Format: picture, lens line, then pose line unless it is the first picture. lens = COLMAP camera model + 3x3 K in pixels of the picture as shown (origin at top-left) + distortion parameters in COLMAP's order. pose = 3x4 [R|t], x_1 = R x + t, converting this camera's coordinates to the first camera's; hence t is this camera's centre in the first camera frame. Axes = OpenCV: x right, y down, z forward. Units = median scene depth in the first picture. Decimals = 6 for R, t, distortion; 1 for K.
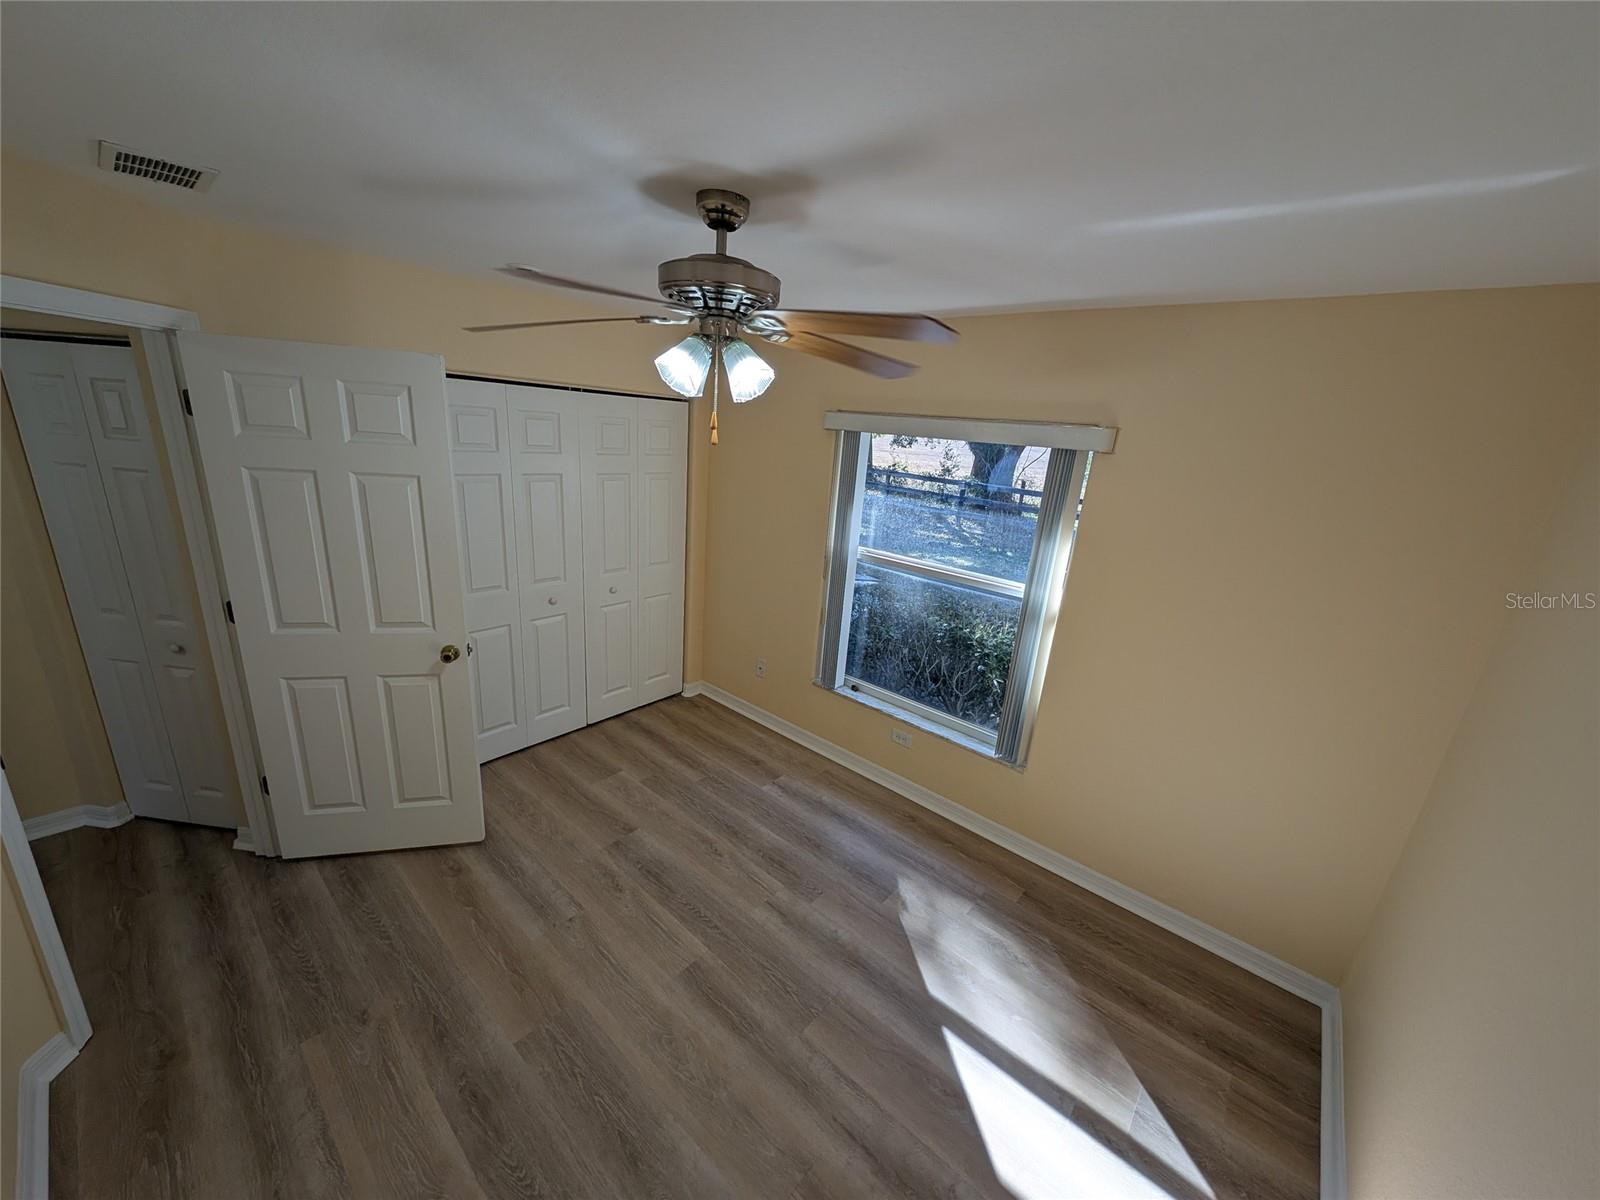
lens RADIAL K [[598.0, 0, 795.6], [0, 598.0, 602.8], [0, 0, 1]] dist [0.003498, -0.004184]
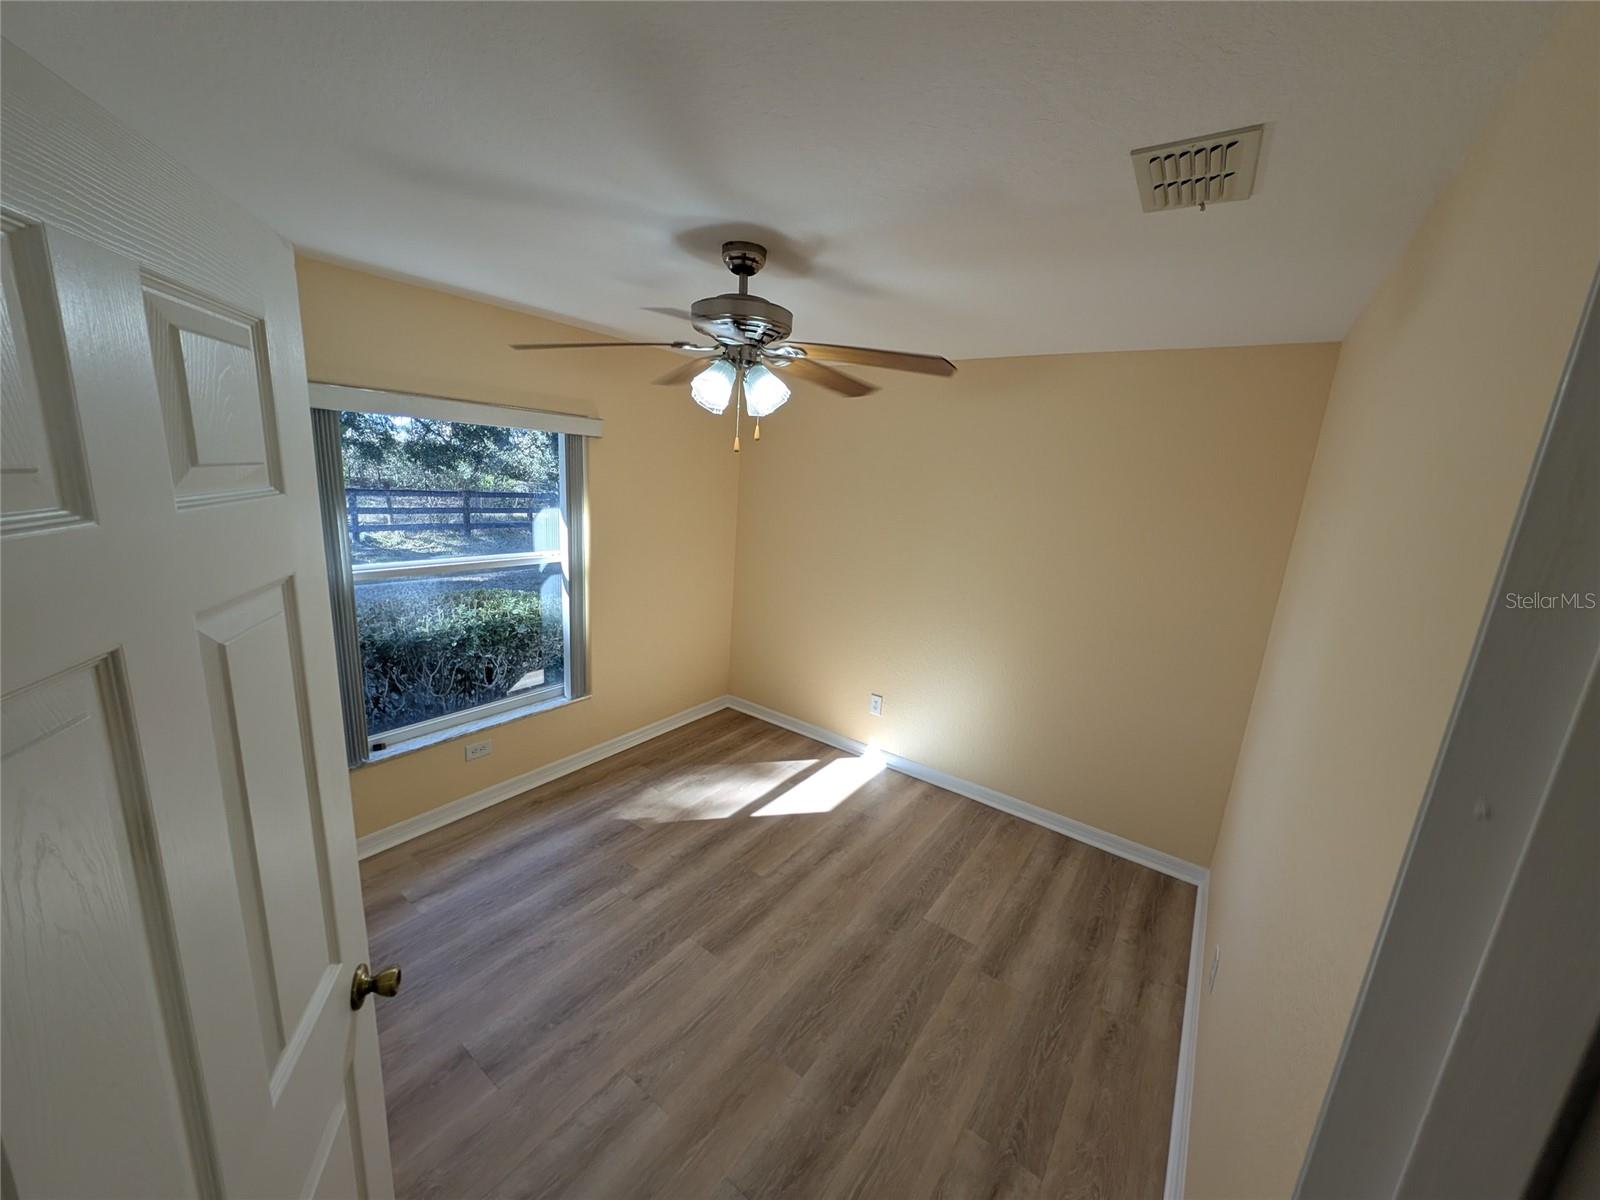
lens RADIAL K [[598.0, 0, 792.9], [0, 598.0, 600.4], [0, 0, 1]] dist [0.003498, -0.004184]
pose [[-0.072622, -0.300084, 0.951144, -0.979018], [0.223434, 0.924528, 0.308747, -0.240503], [-0.972010, 0.234940, -0.000092, 0.698352]]
